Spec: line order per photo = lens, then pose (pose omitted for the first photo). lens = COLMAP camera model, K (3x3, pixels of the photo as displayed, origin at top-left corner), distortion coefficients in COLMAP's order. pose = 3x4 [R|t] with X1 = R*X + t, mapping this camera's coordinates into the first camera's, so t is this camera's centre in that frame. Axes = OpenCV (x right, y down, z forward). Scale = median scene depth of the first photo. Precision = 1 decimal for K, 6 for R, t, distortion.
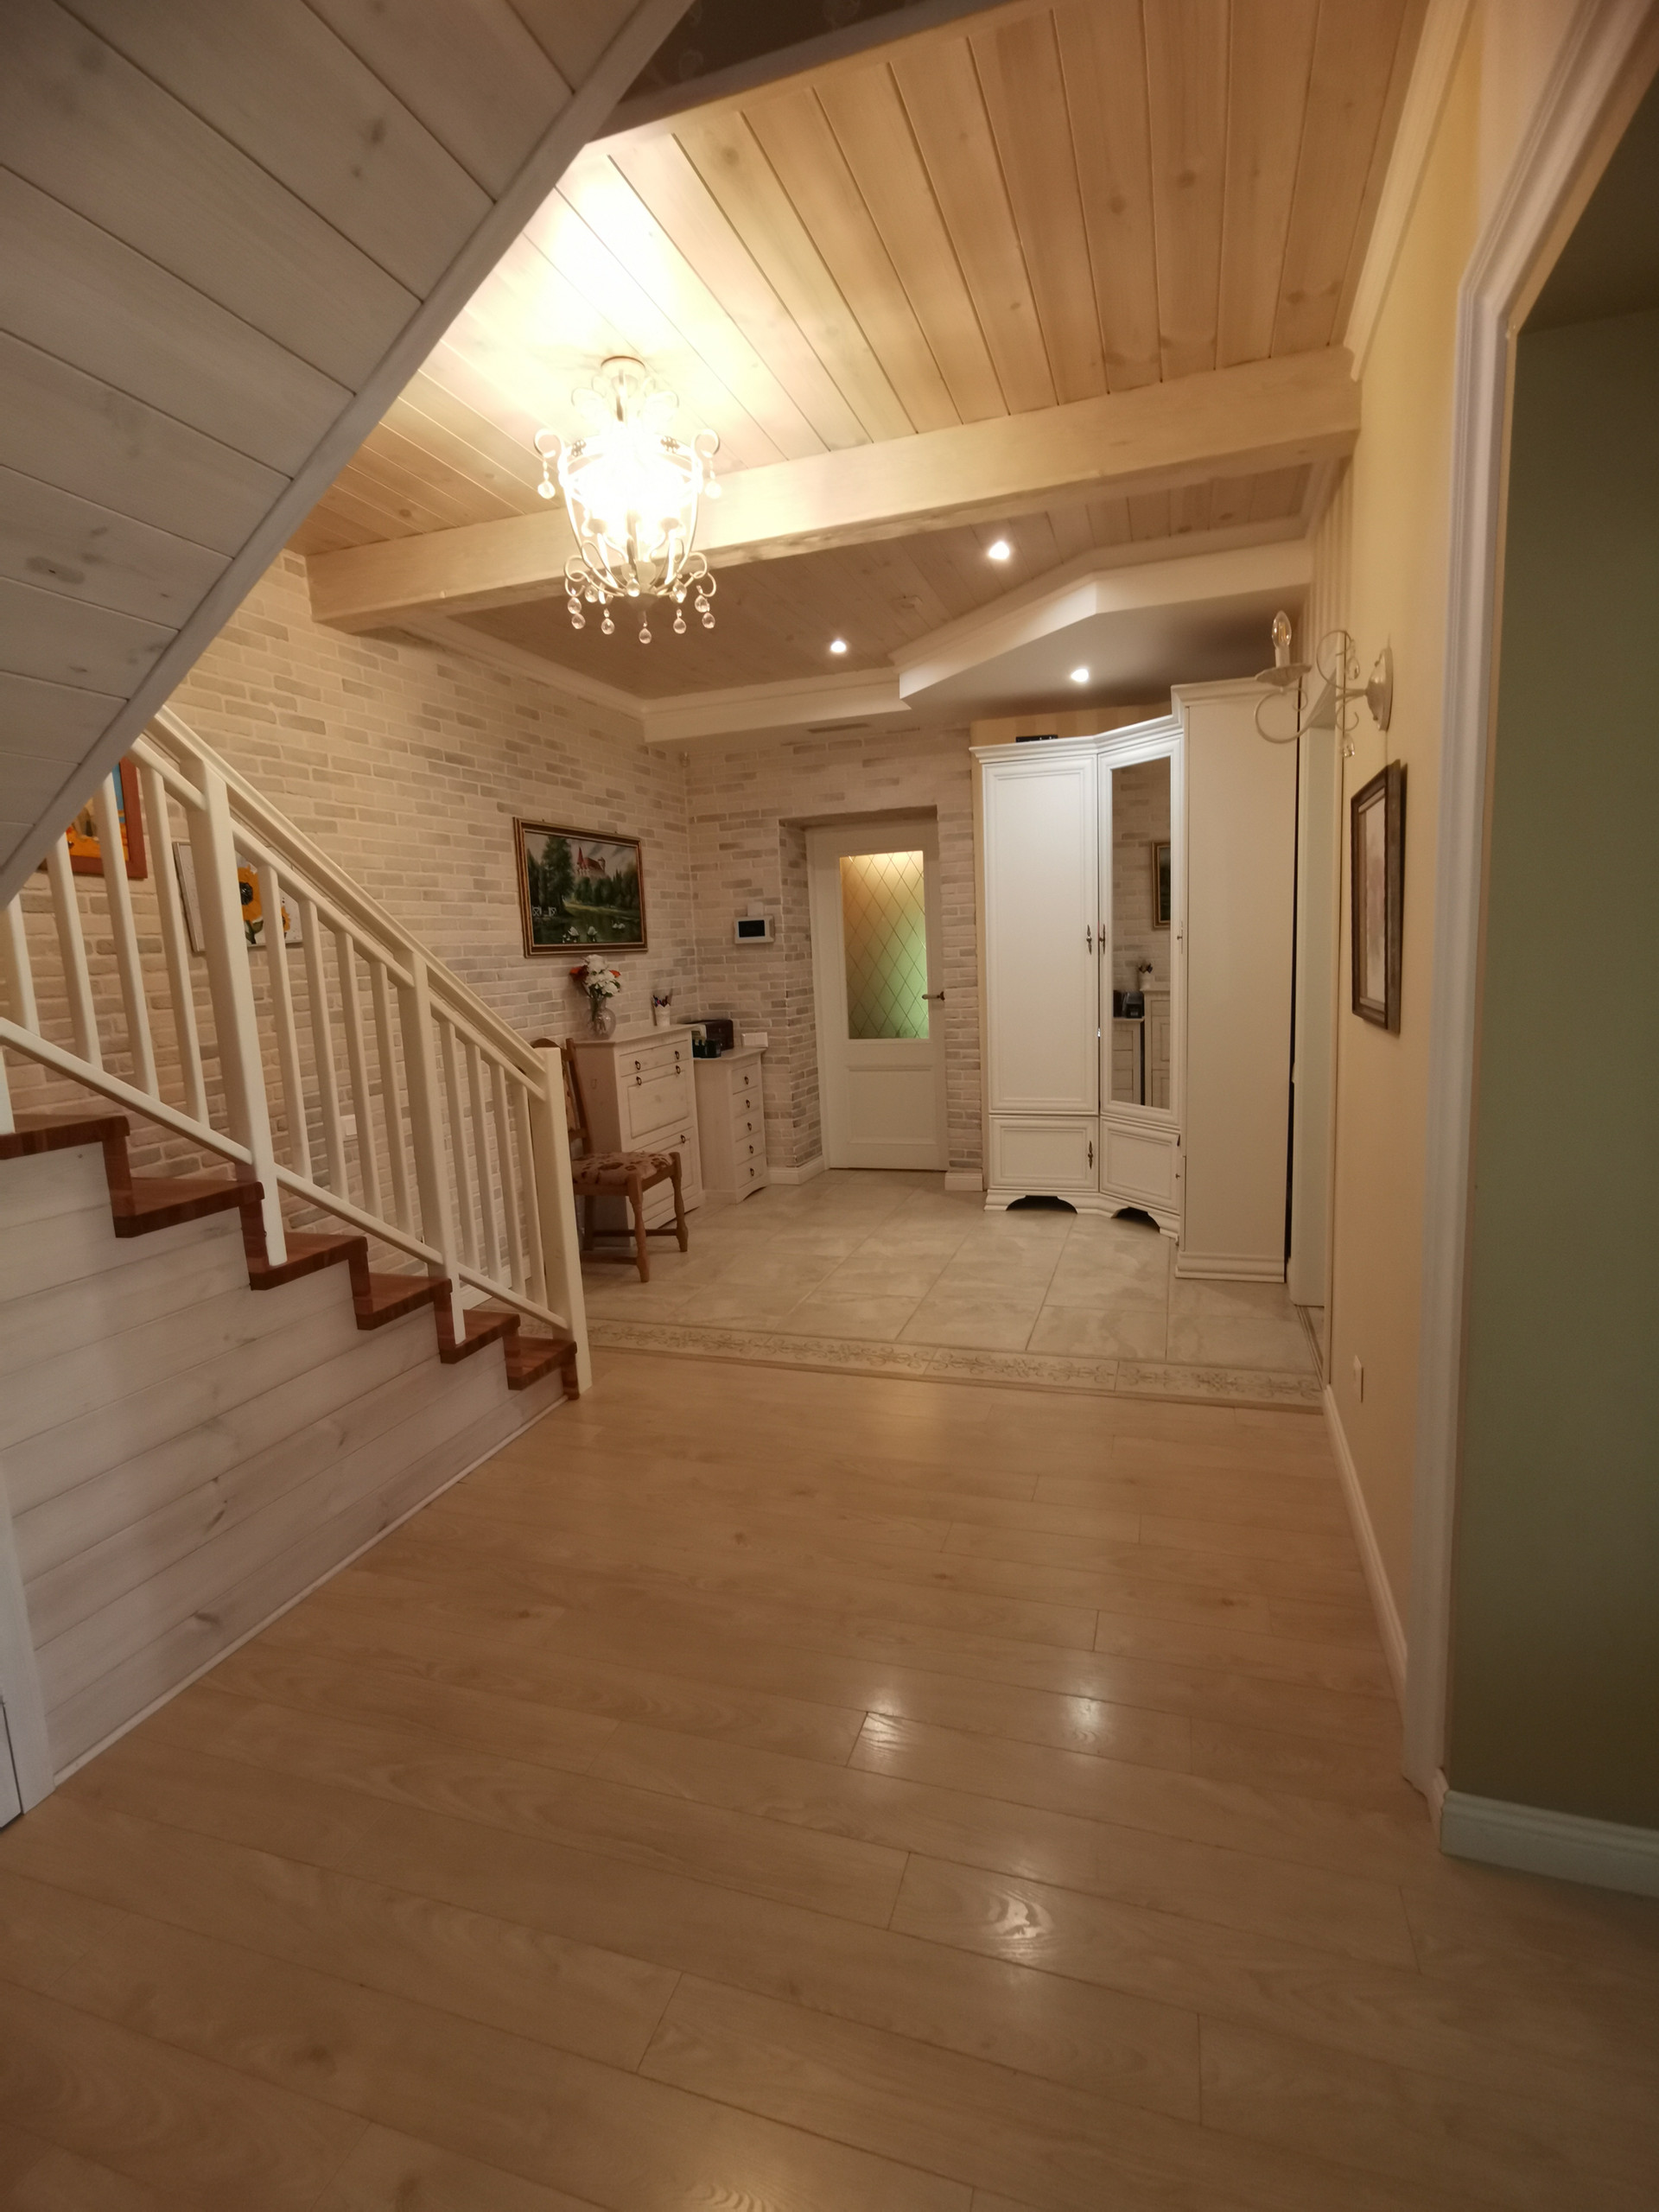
lens RADIAL K [[1066.2, 0, 825.1], [0, 1066.2, 1099.3], [0, 0, 1]] dist [-0.000879, 0.000203]
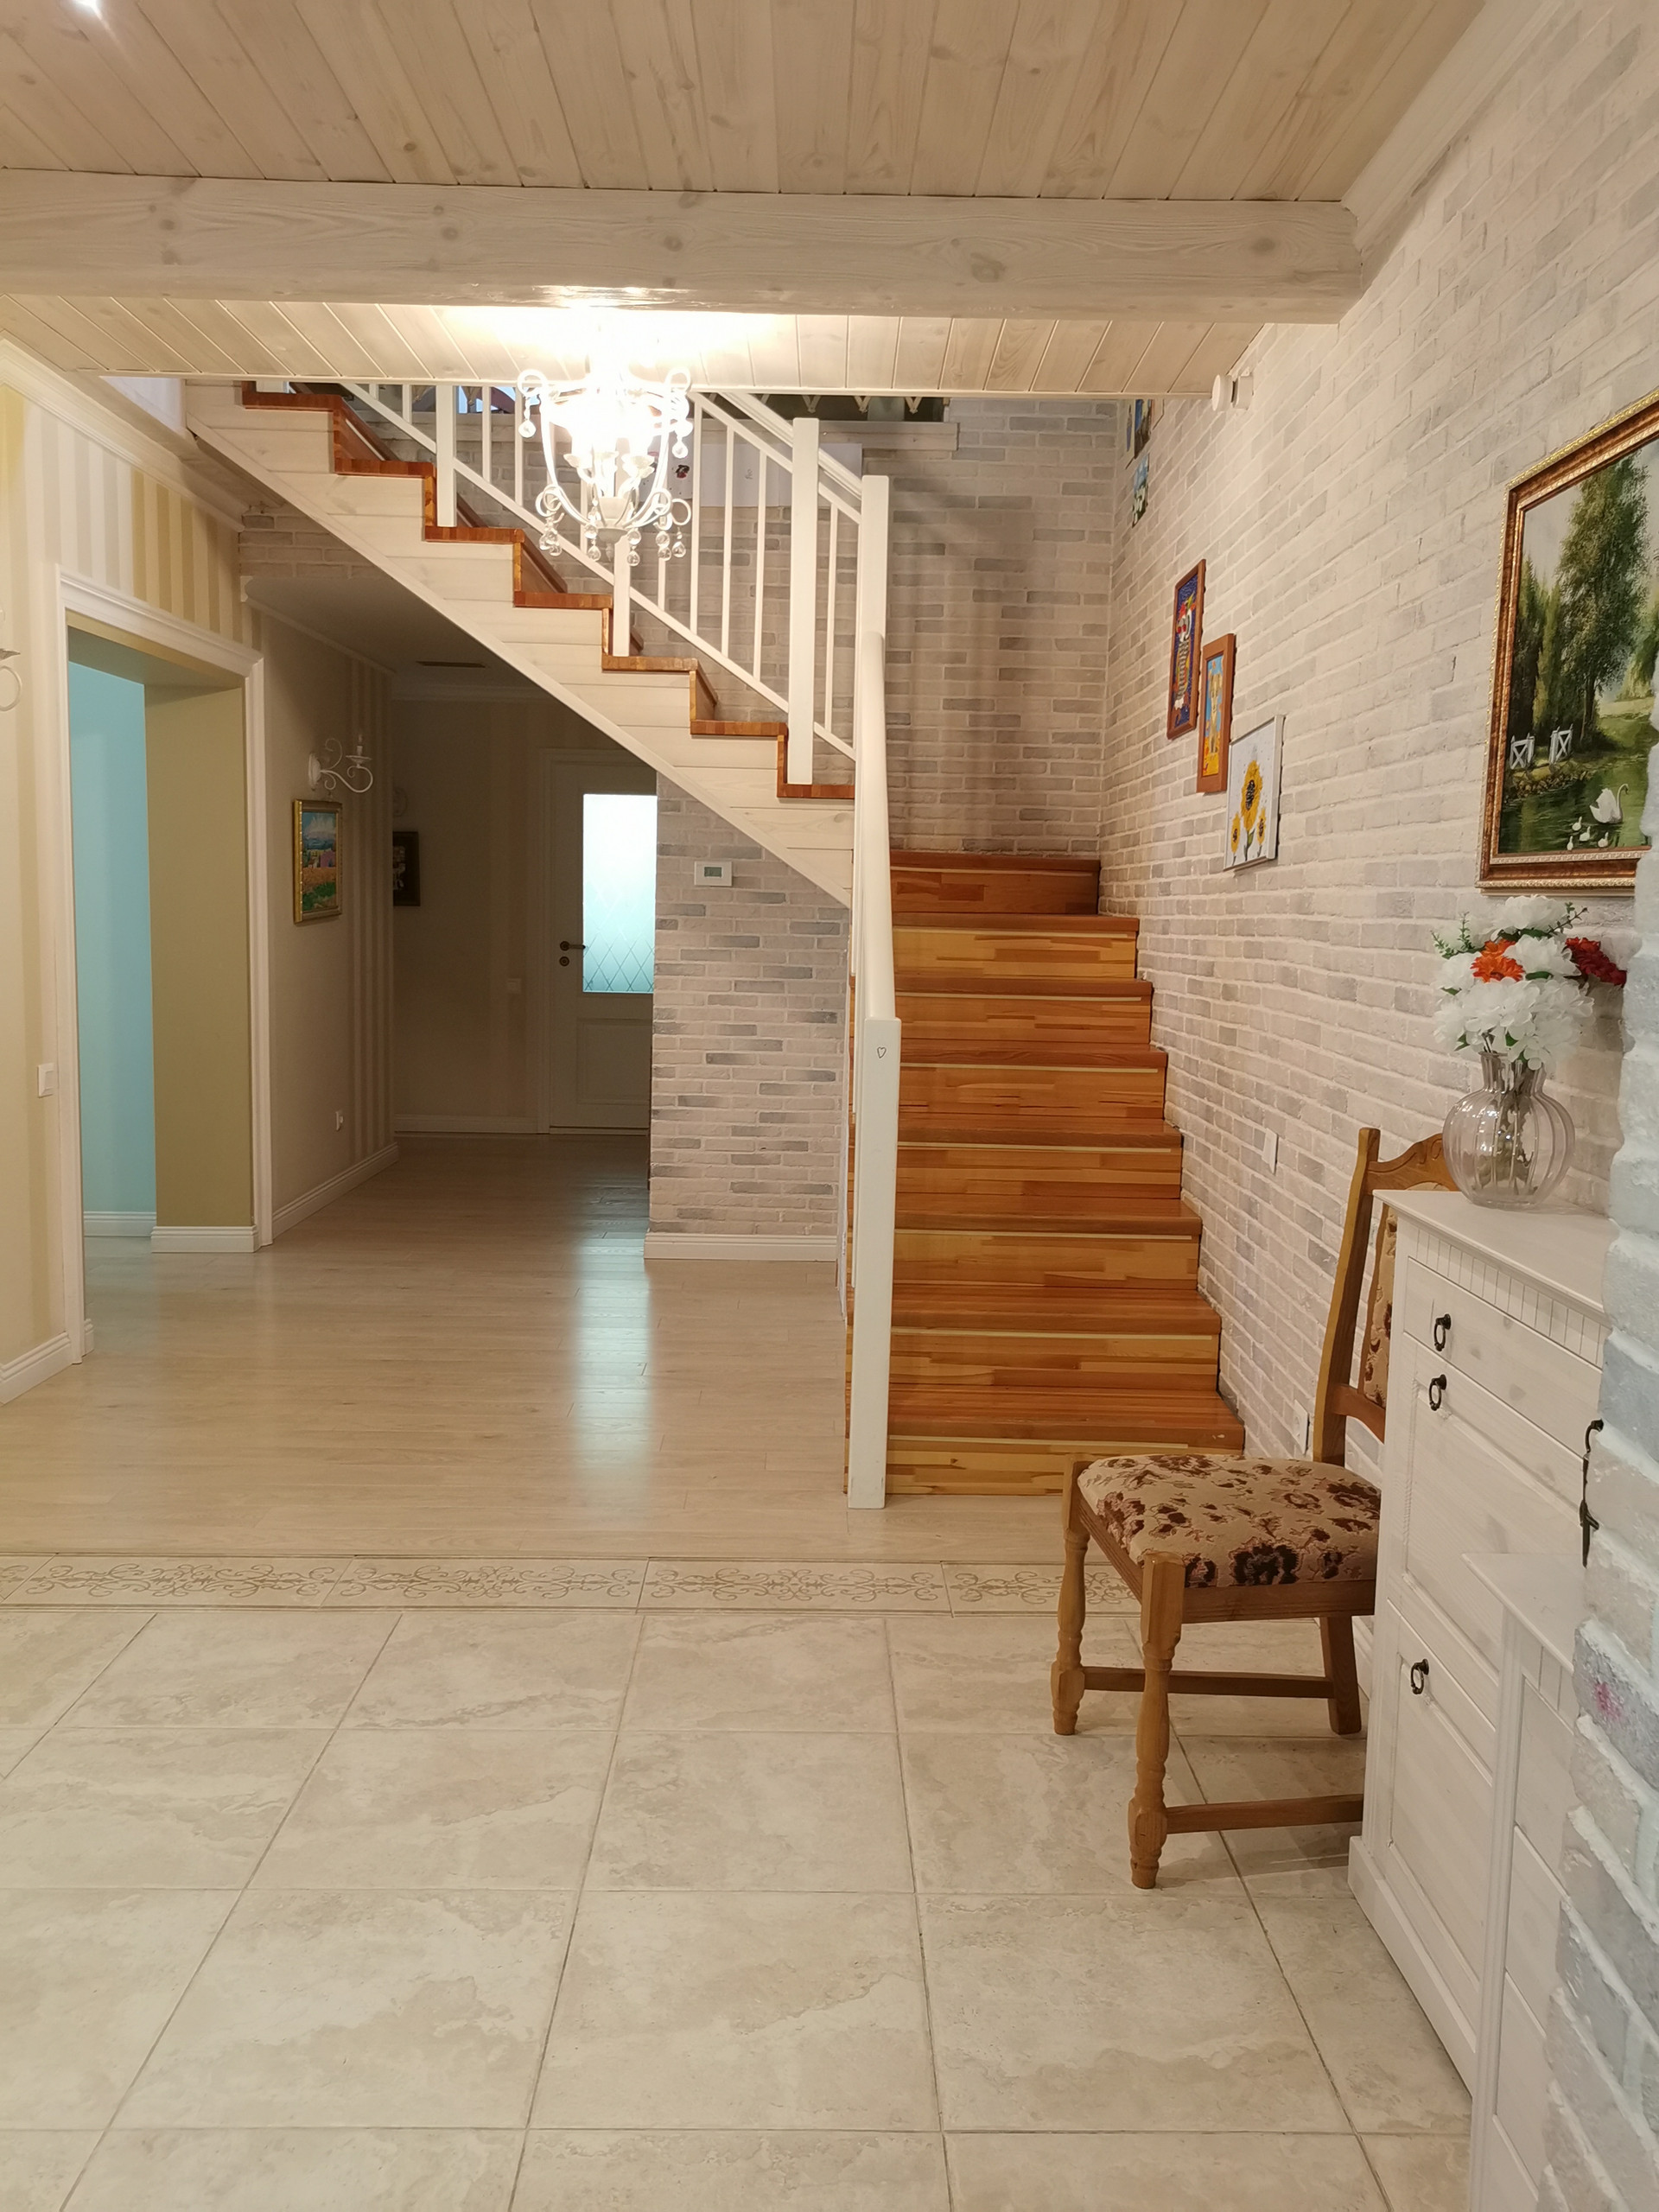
lens RADIAL K [[1741.1, 0, 824.9], [0, 1741.1, 1112.2], [0, 0, 1]] dist [0.013140, 0.011689]
pose [[-0.946550, 0.058801, -0.317153, 0.114697], [-0.030036, 0.962904, 0.268169, -0.231664], [0.321157, 0.263361, -0.909670, 1.613691]]
